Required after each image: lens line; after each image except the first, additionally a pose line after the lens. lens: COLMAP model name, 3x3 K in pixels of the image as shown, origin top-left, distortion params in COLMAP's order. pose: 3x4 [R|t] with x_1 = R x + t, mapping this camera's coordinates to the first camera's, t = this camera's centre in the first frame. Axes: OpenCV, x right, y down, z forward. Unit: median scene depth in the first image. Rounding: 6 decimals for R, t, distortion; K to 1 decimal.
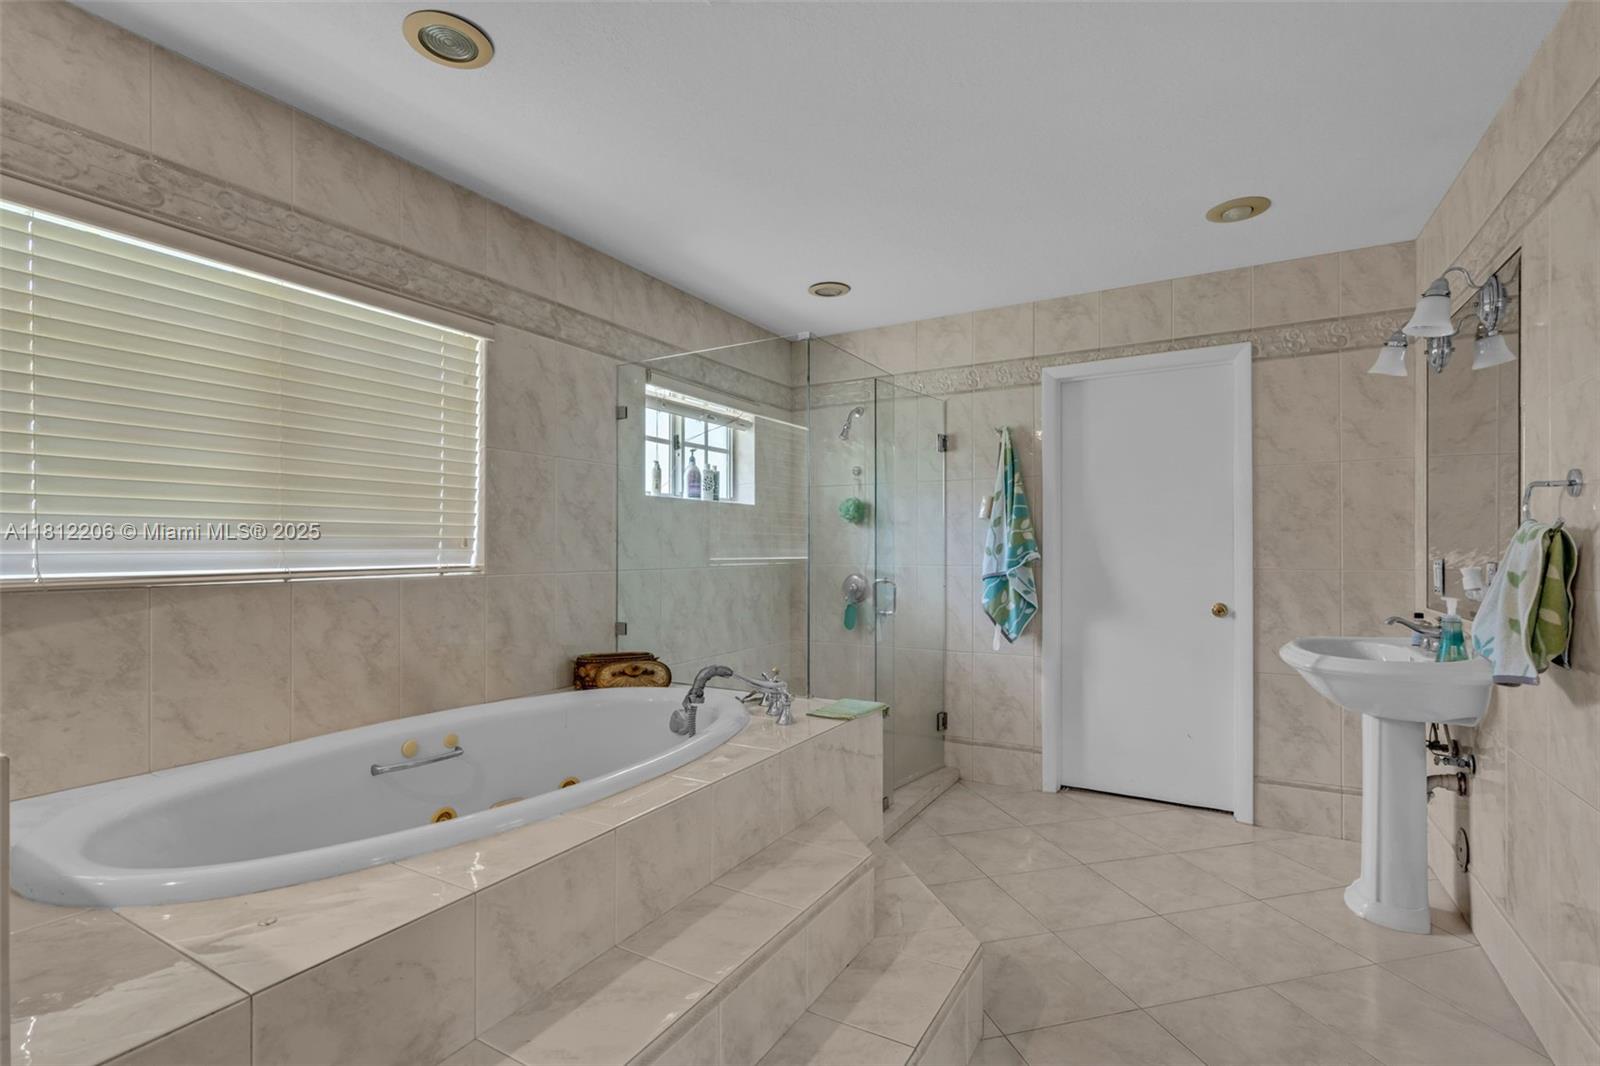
lens RADIAL K [[728.6, 0, 797.3], [0, 728.6, 528.6], [0, 0, 1]] dist [-0.002078, 0.000093]
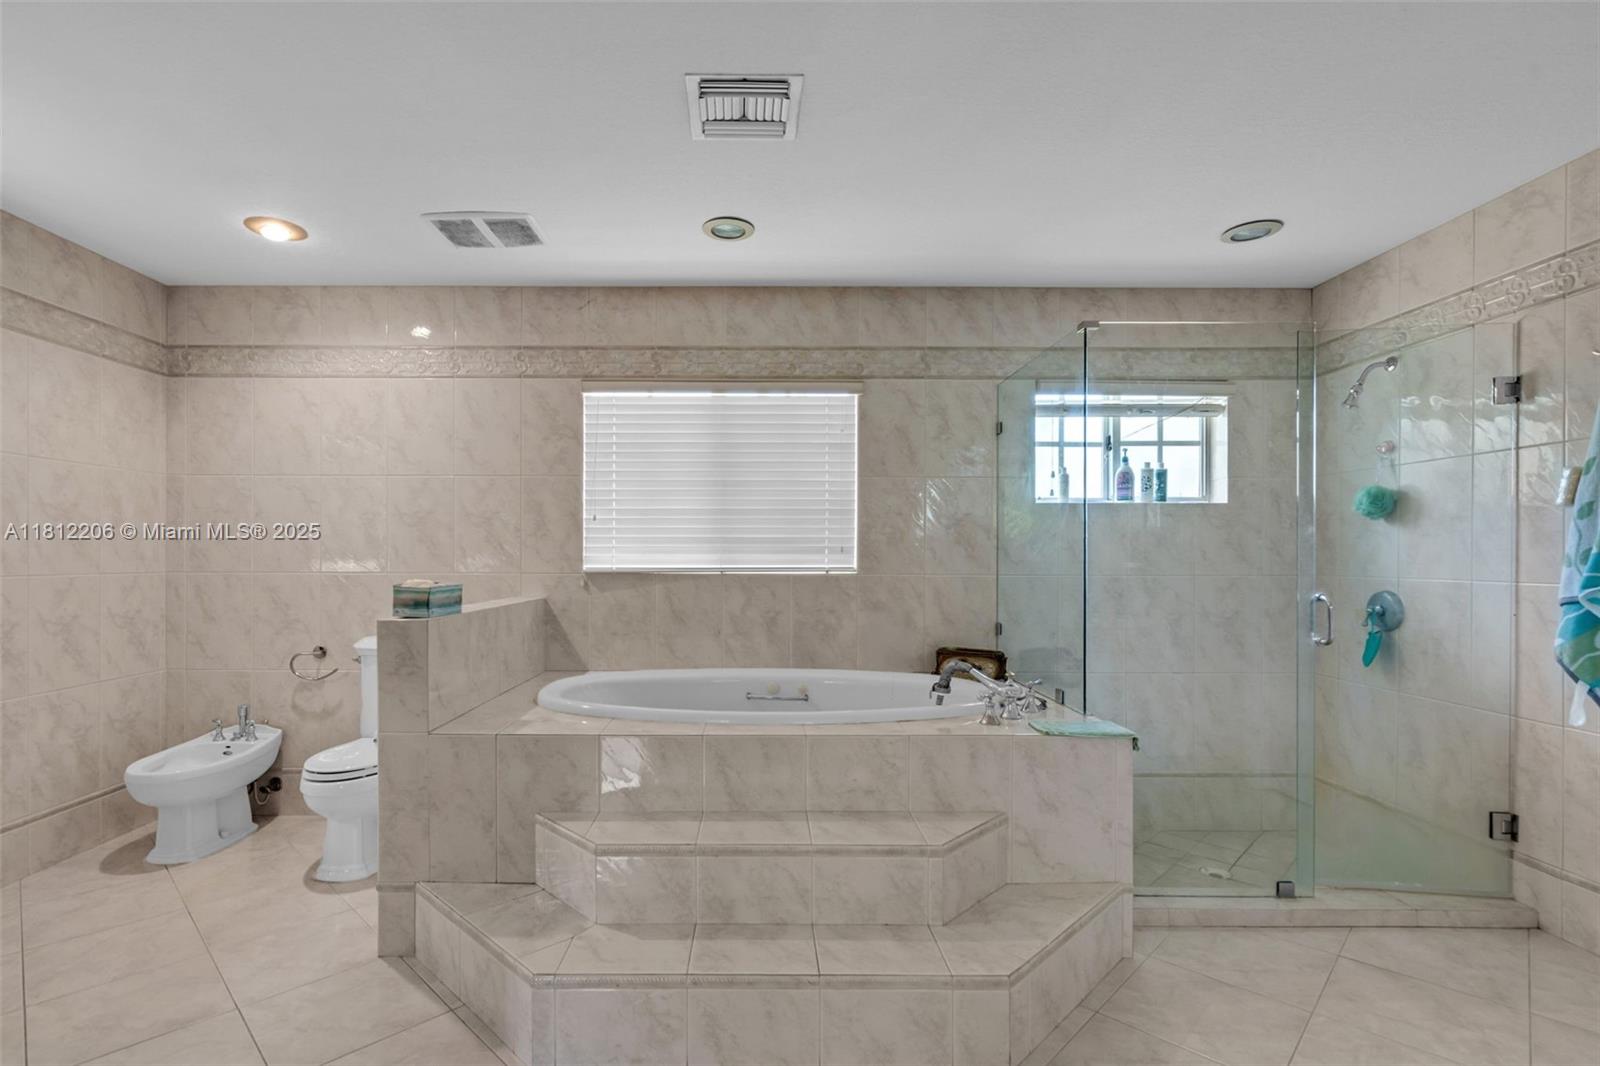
lens RADIAL K [[762.5, 0, 784.0], [0, 762.5, 529.6], [0, 0, 1]] dist [-0.002371, -0.000127]
pose [[0.514807, -0.027833, -0.856854, 0.555916], [0.020063, 0.999590, -0.020415, 0.007047], [0.857071, -0.006681, 0.515155, 0.145553]]
